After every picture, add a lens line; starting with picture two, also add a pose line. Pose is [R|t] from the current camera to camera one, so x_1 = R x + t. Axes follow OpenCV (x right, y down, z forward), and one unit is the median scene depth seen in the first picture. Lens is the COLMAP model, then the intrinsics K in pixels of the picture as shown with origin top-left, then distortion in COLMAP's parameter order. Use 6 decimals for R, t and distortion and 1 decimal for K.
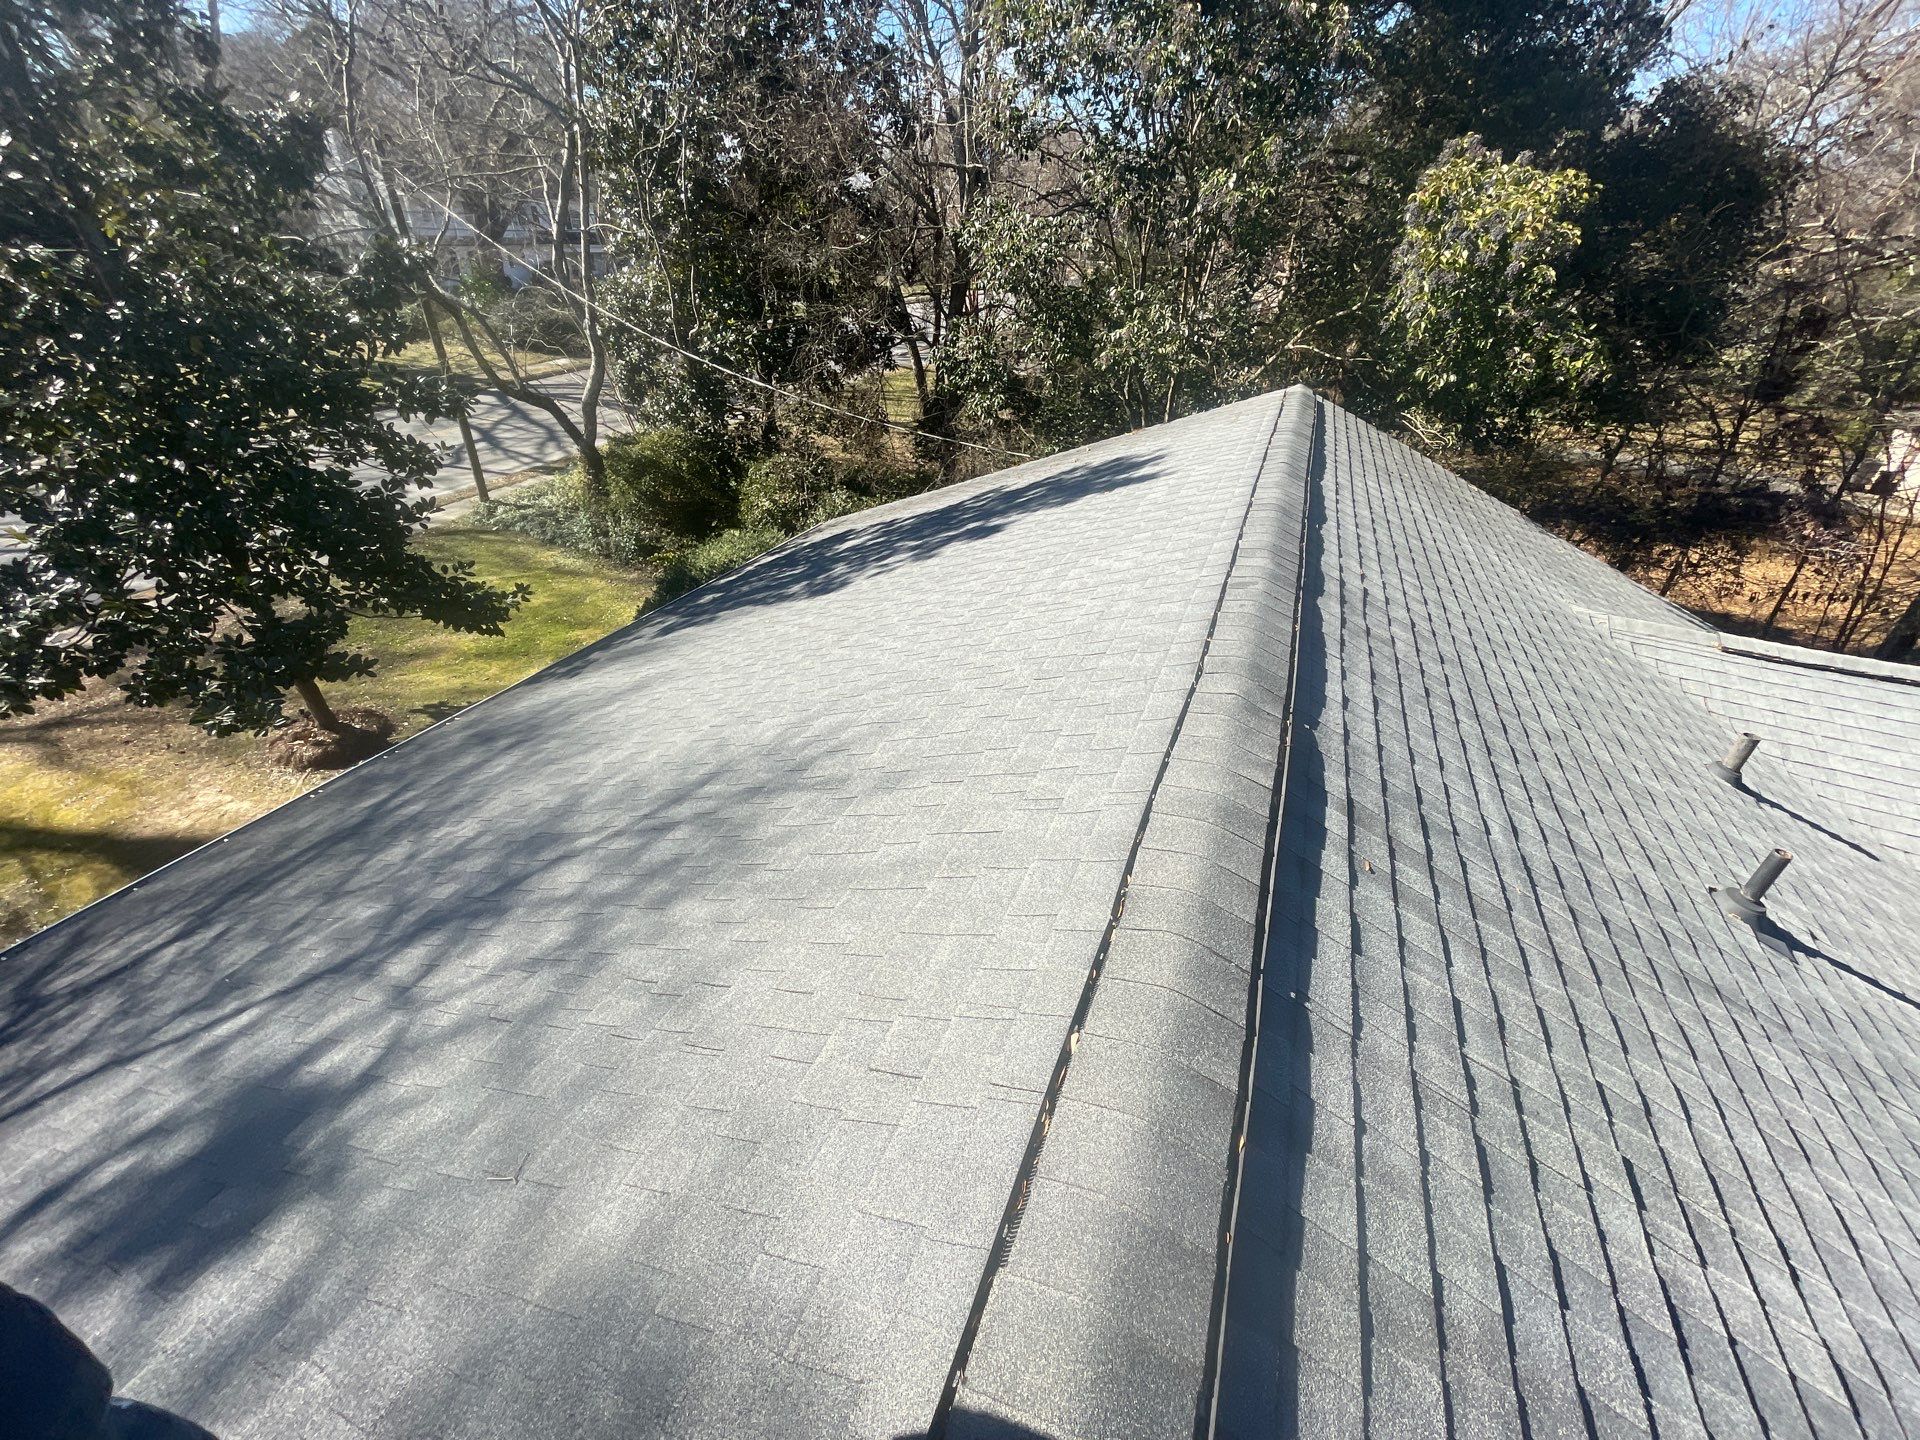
lens RADIAL K [[765.5, 0, 960.0], [0, 765.5, 720.0], [0, 0, 1]] dist [-0.002120, -0.000349]
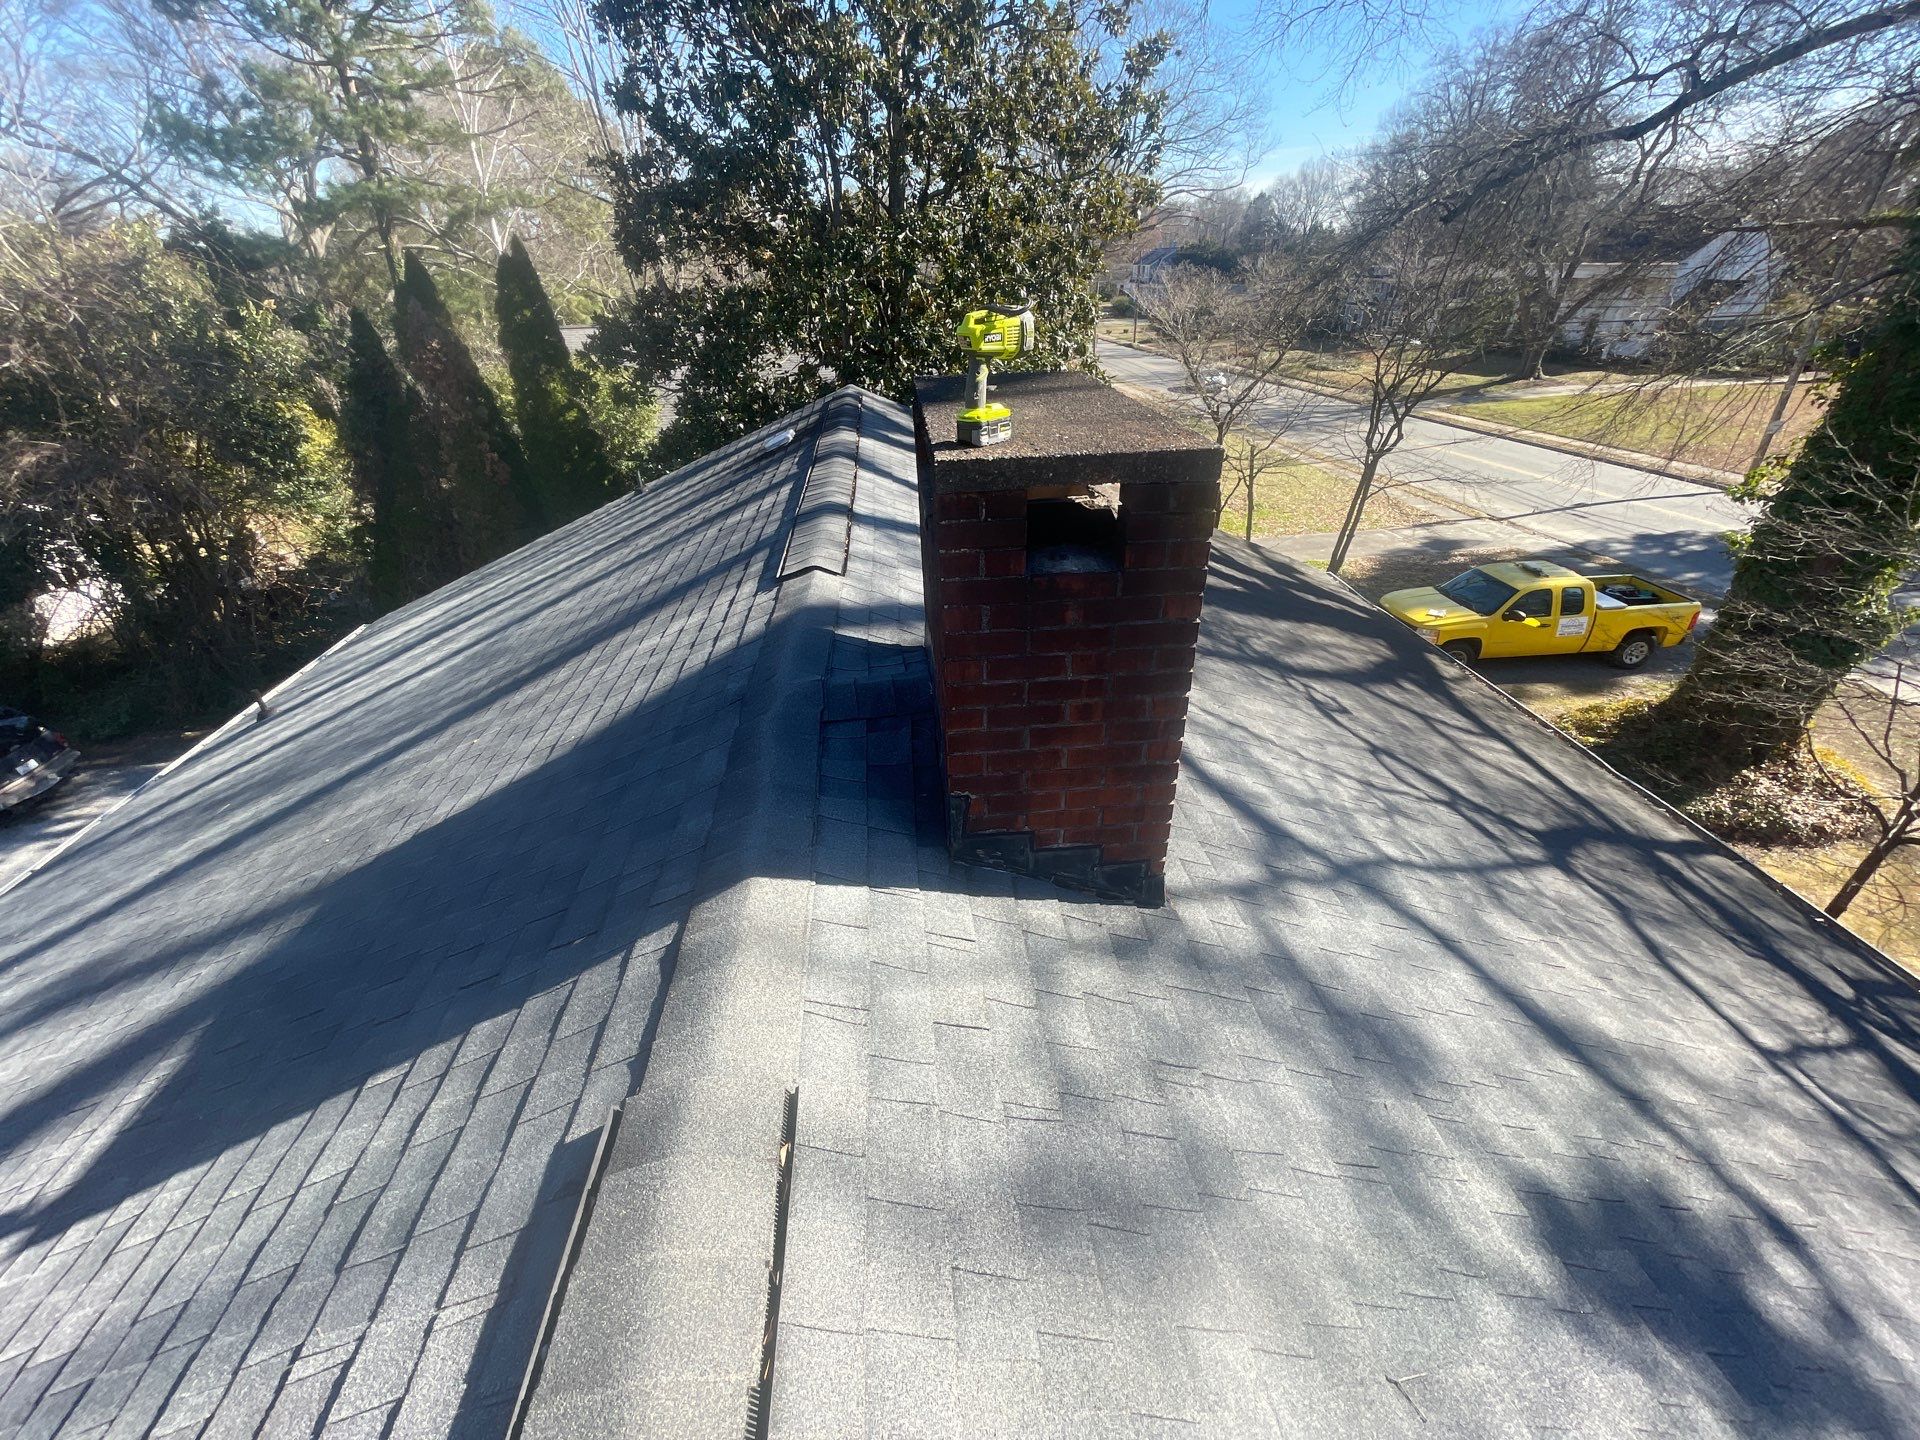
lens RADIAL K [[780.6, 0, 956.4], [0, 780.6, 723.5], [0, 0, 1]] dist [-0.002465, 0.000061]
pose [[-0.885927, 0.216322, -0.410290, 0.022879], [-0.261621, 0.497376, 0.827147, -0.181897], [0.382999, 0.840132, -0.384044, 0.288173]]
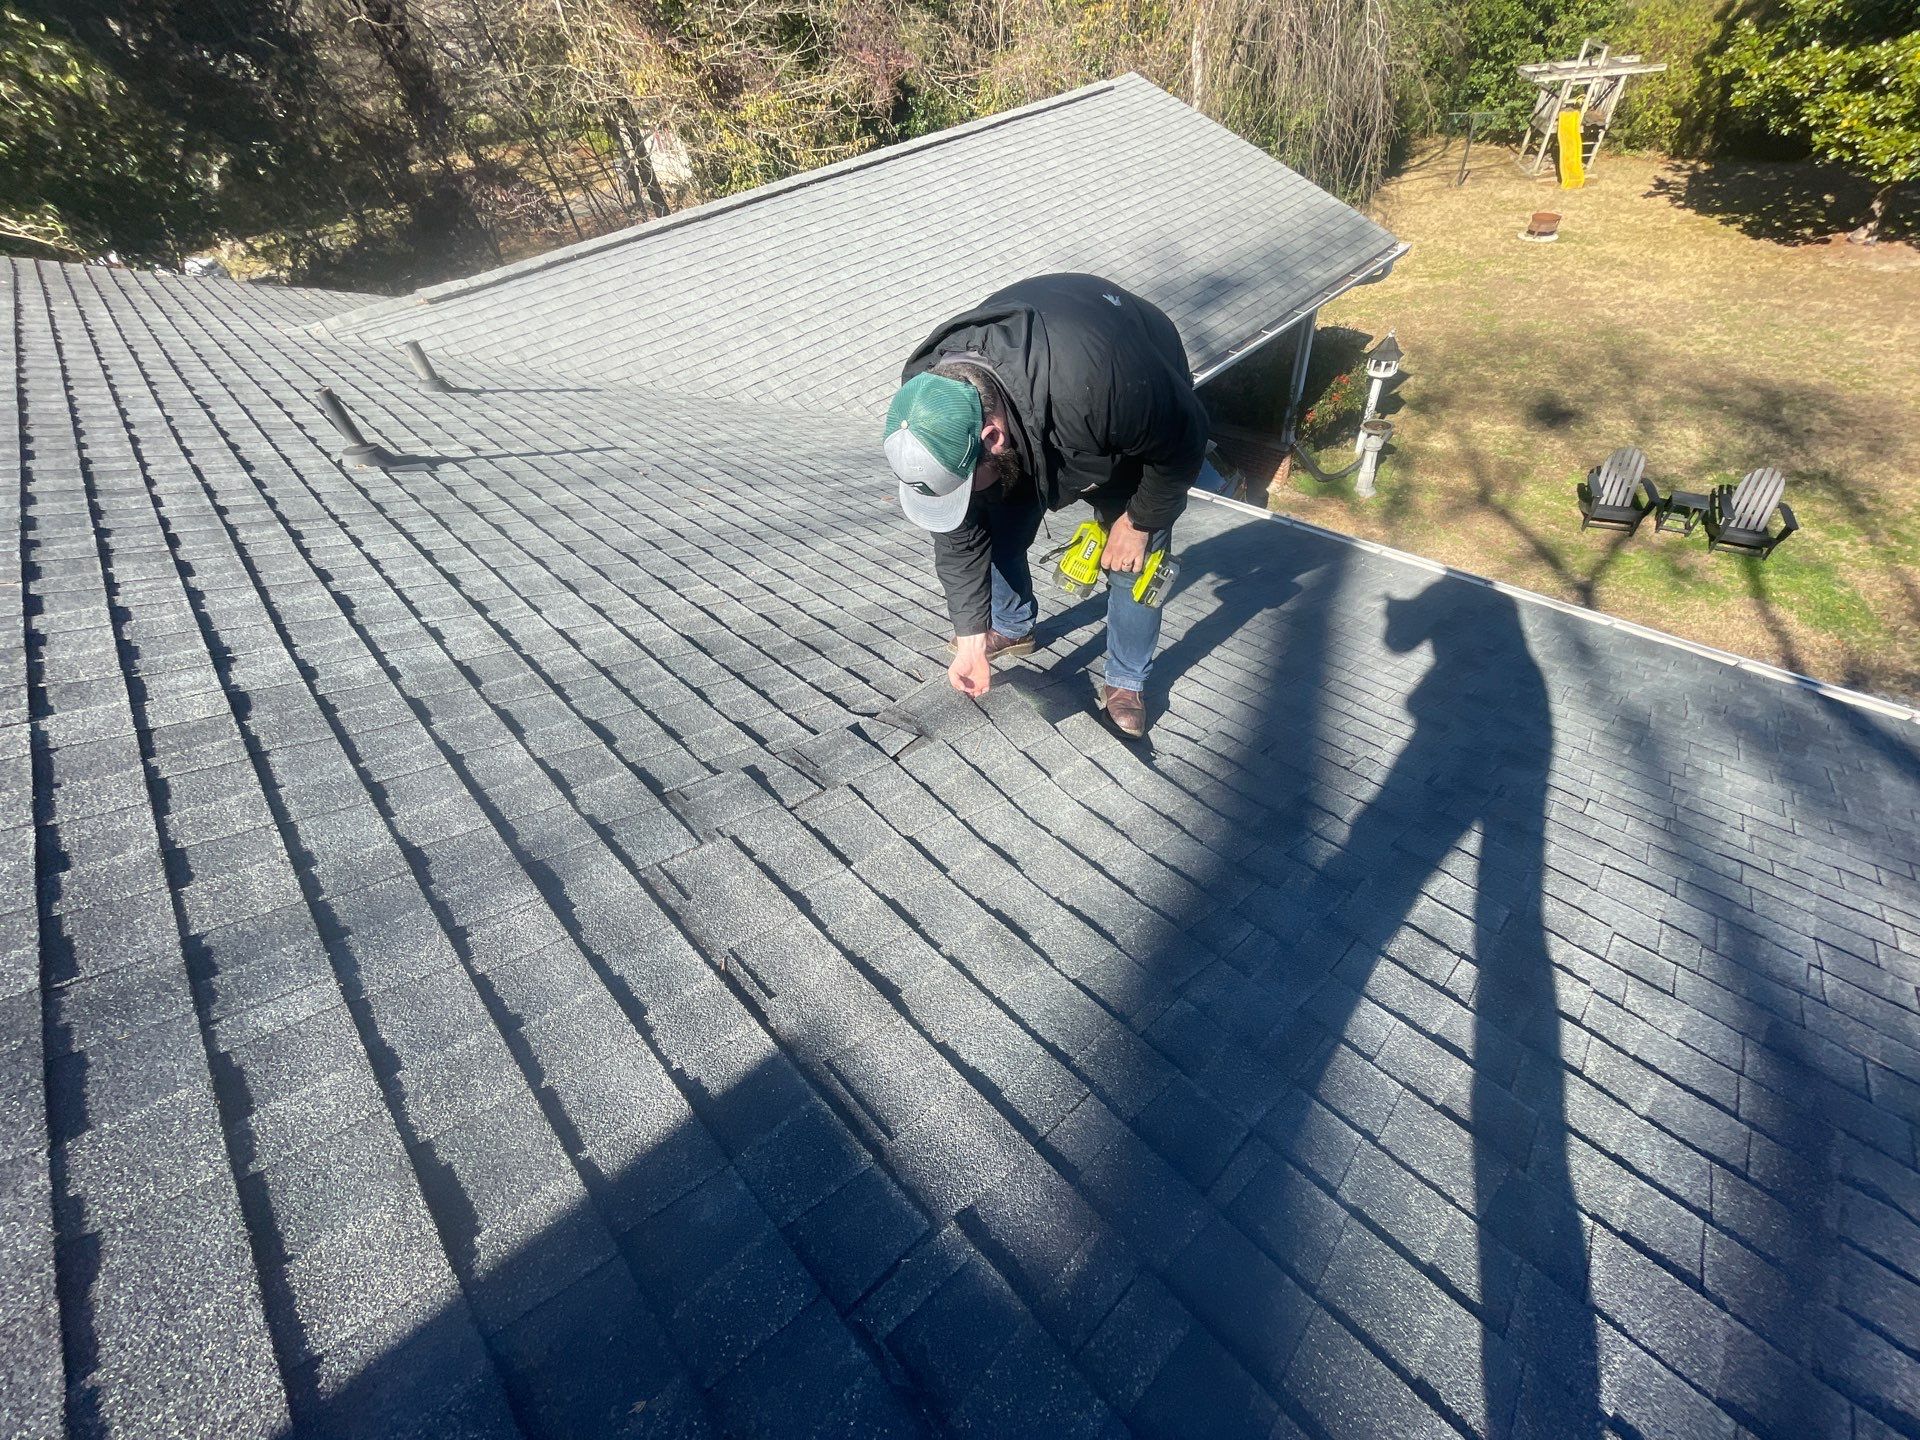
lens RADIAL K [[779.8, 0, 960.0], [0, 779.8, 720.0], [0, 0, 1]] dist [-0.002785, -0.000673]
pose [[0.376693, -0.709506, 0.595569, 0.428737], [0.604328, 0.675494, 0.422488, 0.510586], [-0.702061, 0.200771, 0.683228, -0.214091]]
